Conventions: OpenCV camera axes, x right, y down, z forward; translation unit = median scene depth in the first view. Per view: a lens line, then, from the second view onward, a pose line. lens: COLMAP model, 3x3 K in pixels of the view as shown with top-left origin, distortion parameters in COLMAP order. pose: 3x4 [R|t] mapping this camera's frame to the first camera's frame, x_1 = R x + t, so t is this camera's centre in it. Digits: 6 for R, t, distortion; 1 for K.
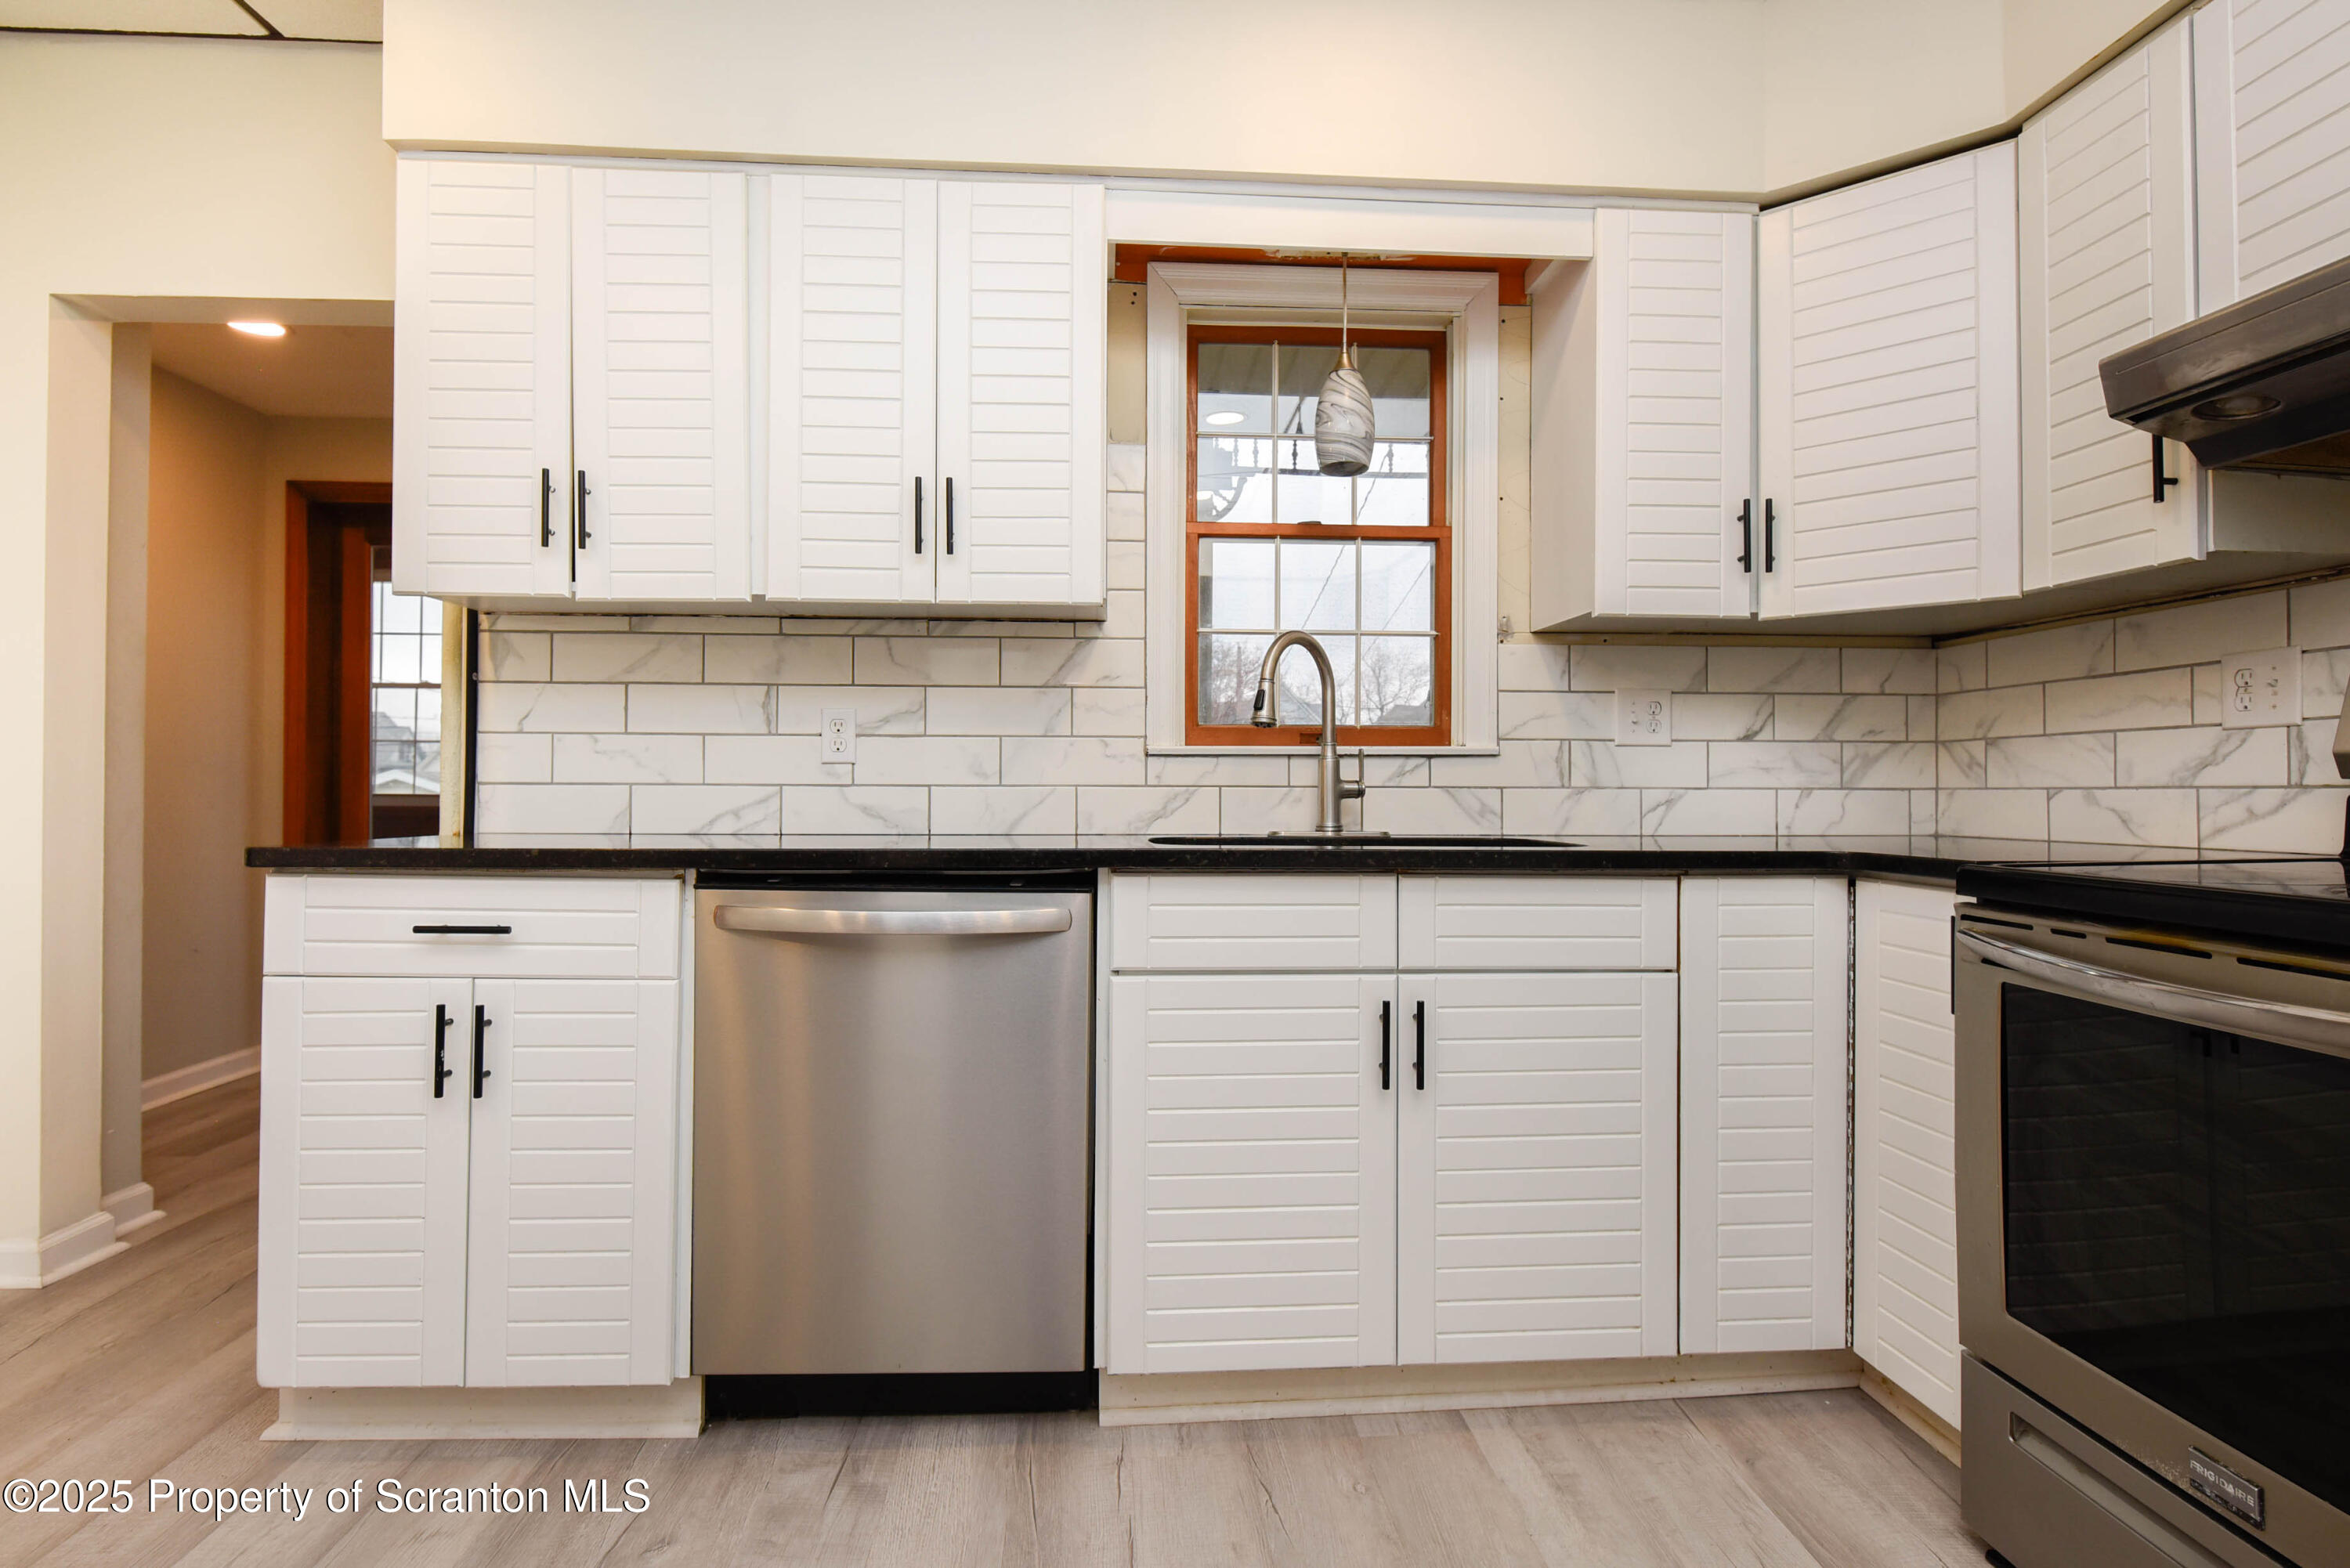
lens RADIAL K [[1148.4, 0, 1169.5], [0, 1148.4, 778.7], [0, 0, 1]] dist [0.003972, -0.010122]
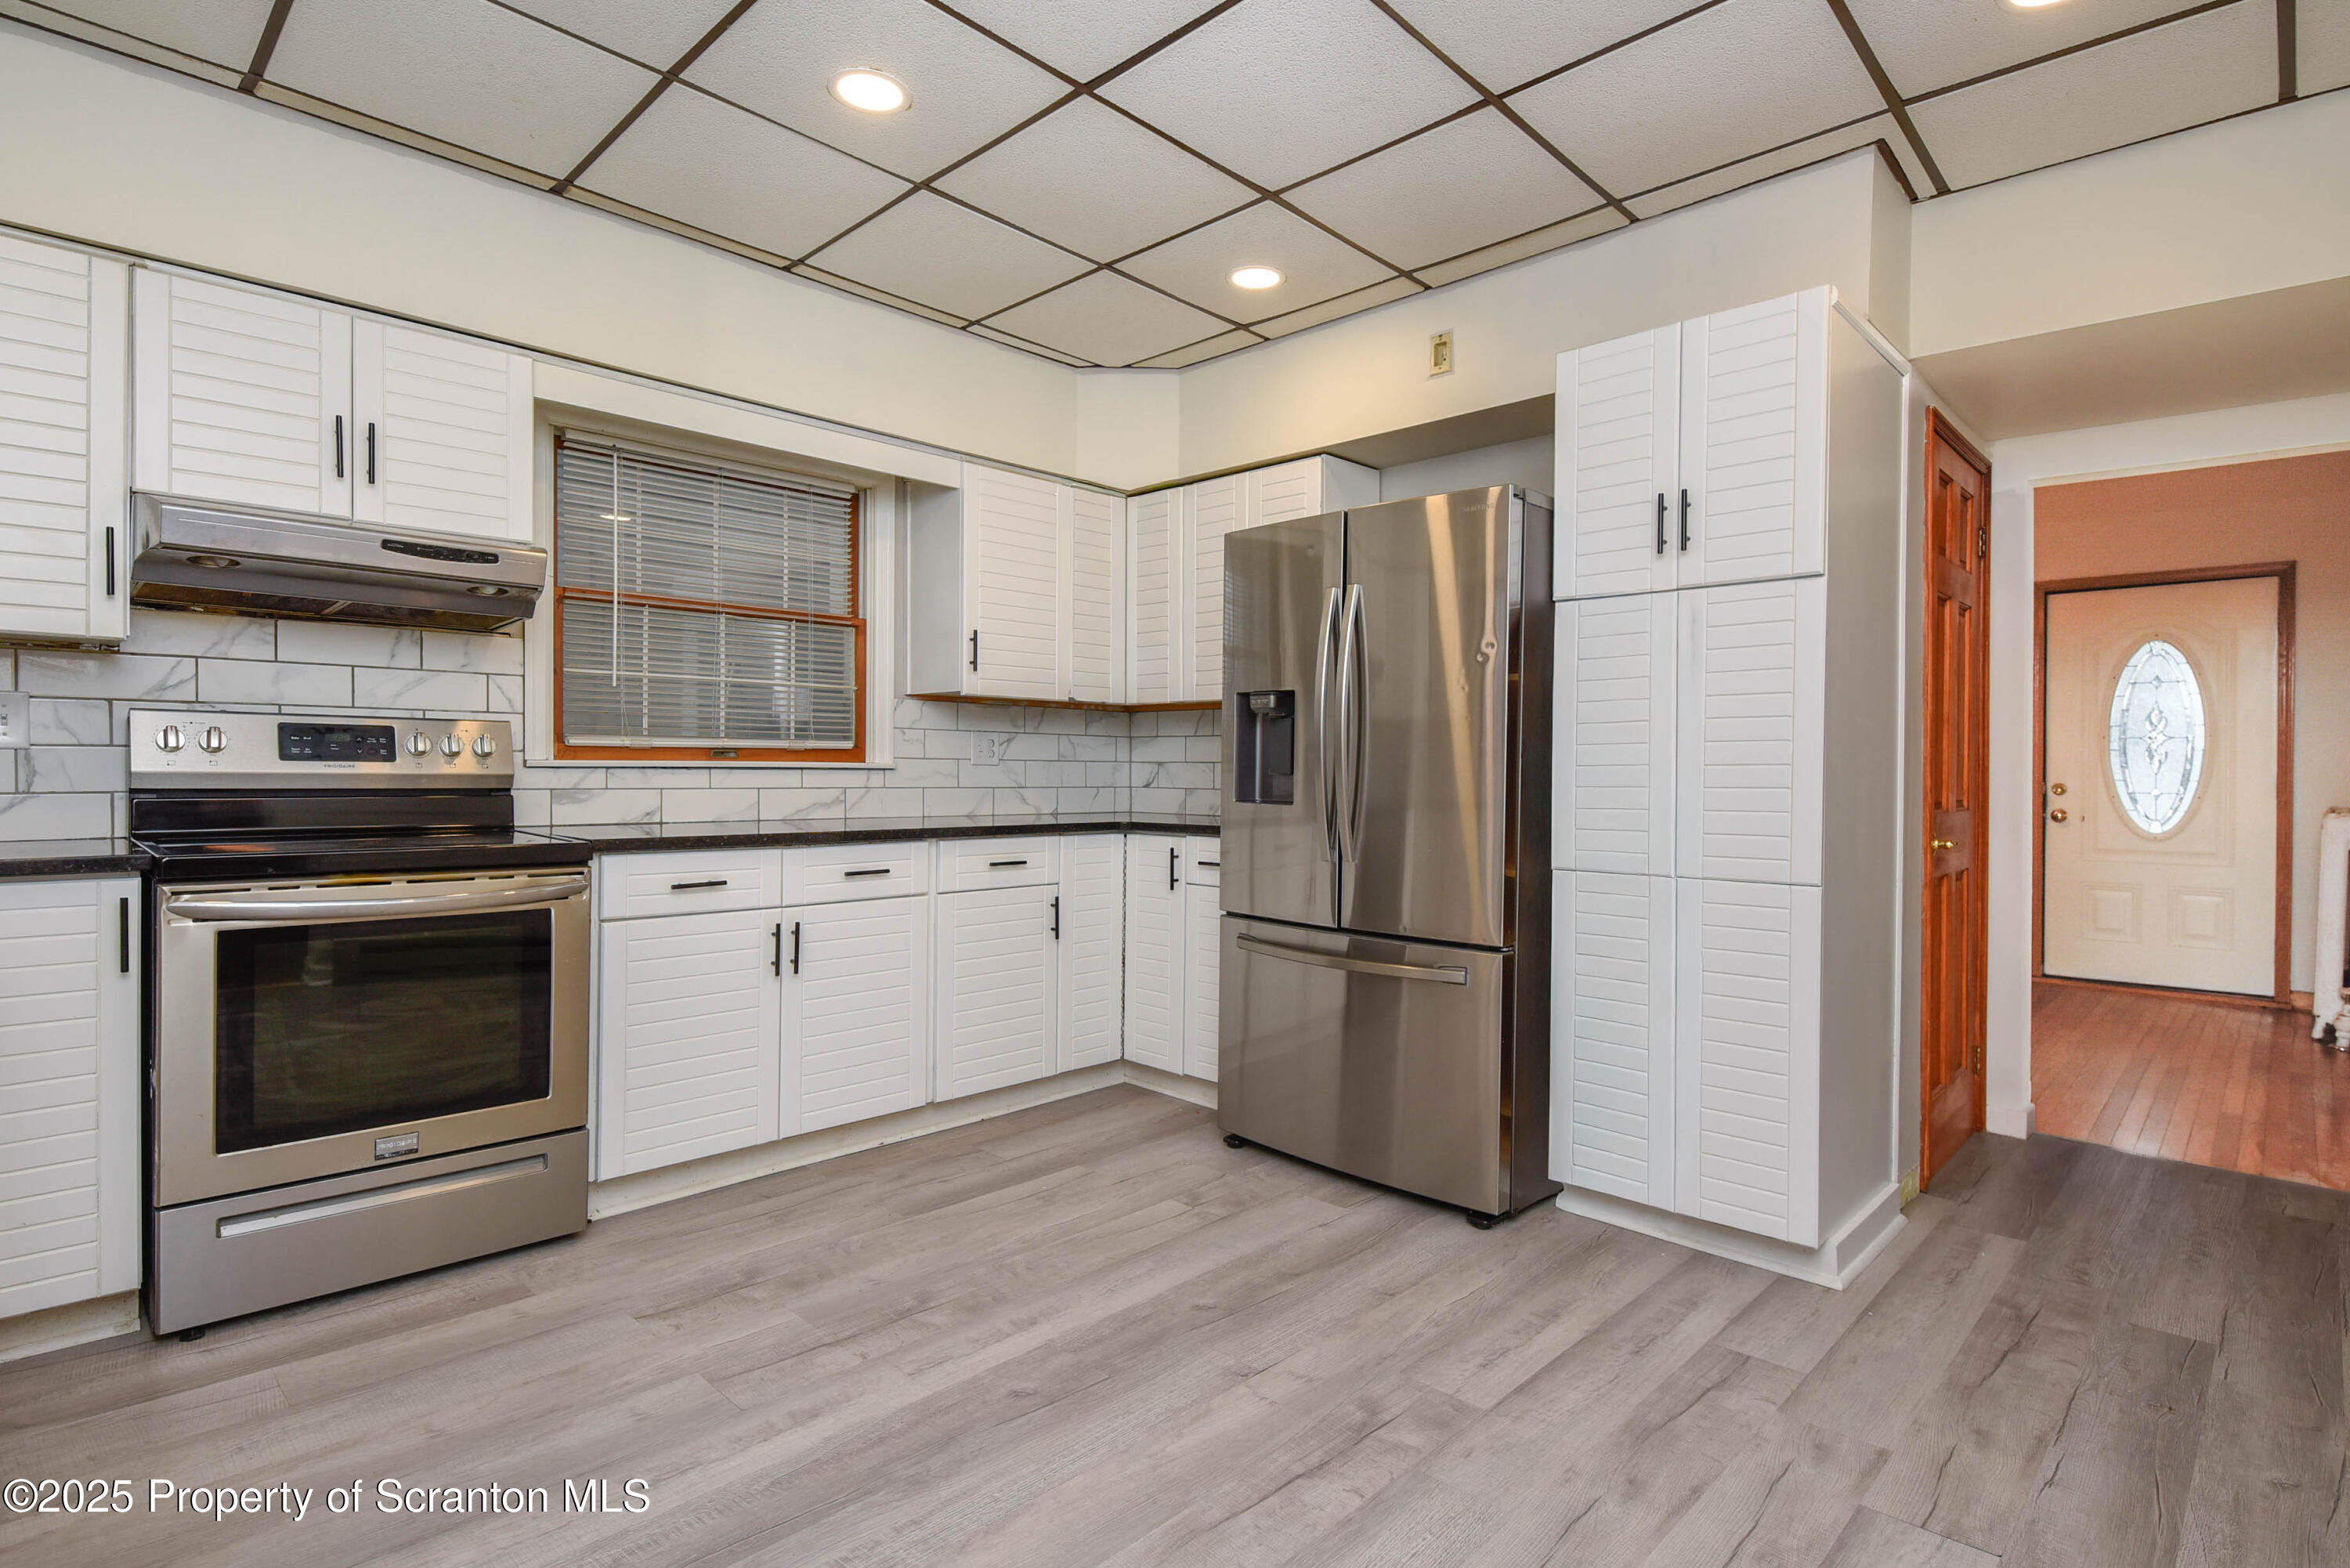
lens RADIAL K [[1160.6, 0, 1172.3], [0, 1160.6, 783.8], [0, 0, 1]] dist [0.002107, -0.007072]
pose [[-0.670163, -0.014168, 0.742078, -0.861635], [-0.013264, 0.999887, 0.007112, -0.028228], [-0.742095, -0.005077, -0.670275, 0.780376]]
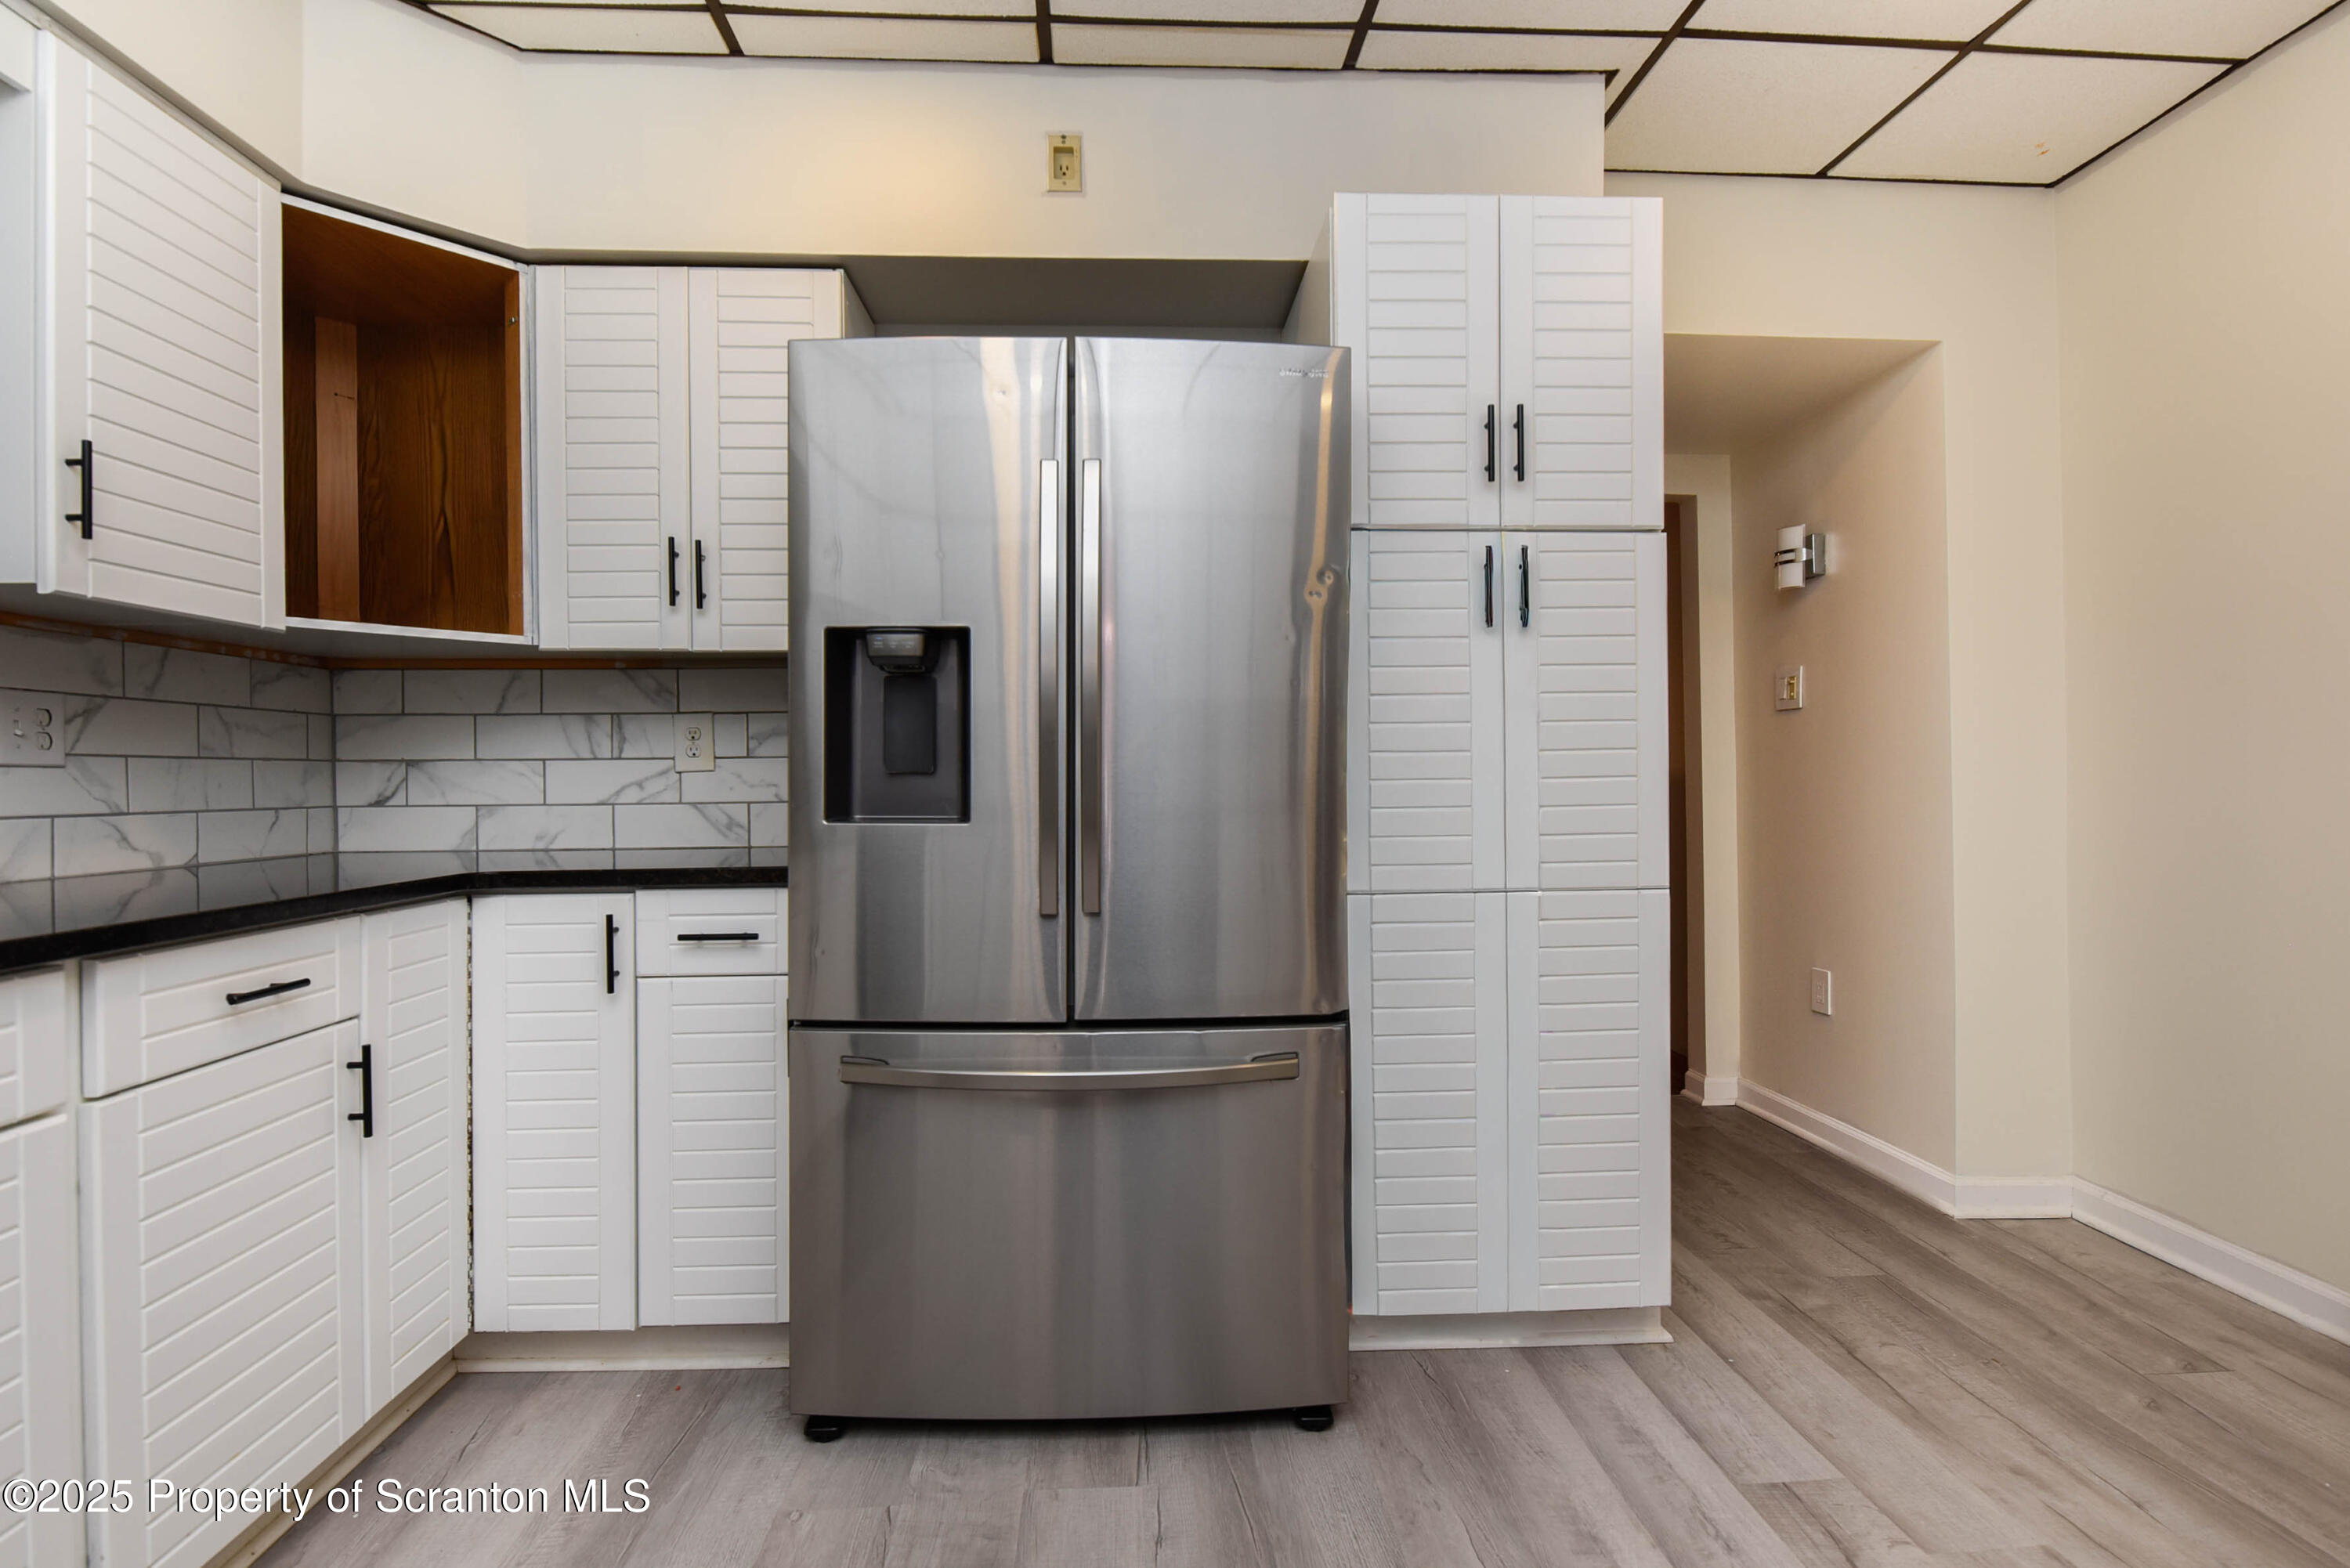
lens RADIAL K [[1148.4, 0, 1168.4], [0, 1148.4, 780.2], [0, 0, 1]] dist [0.003972, -0.010122]
pose [[-0.999884, 0.008306, 0.012805, 0.011938], [0.008272, 0.999962, -0.002733, -0.021424], [-0.012827, -0.002627, -0.999914, 0.519685]]
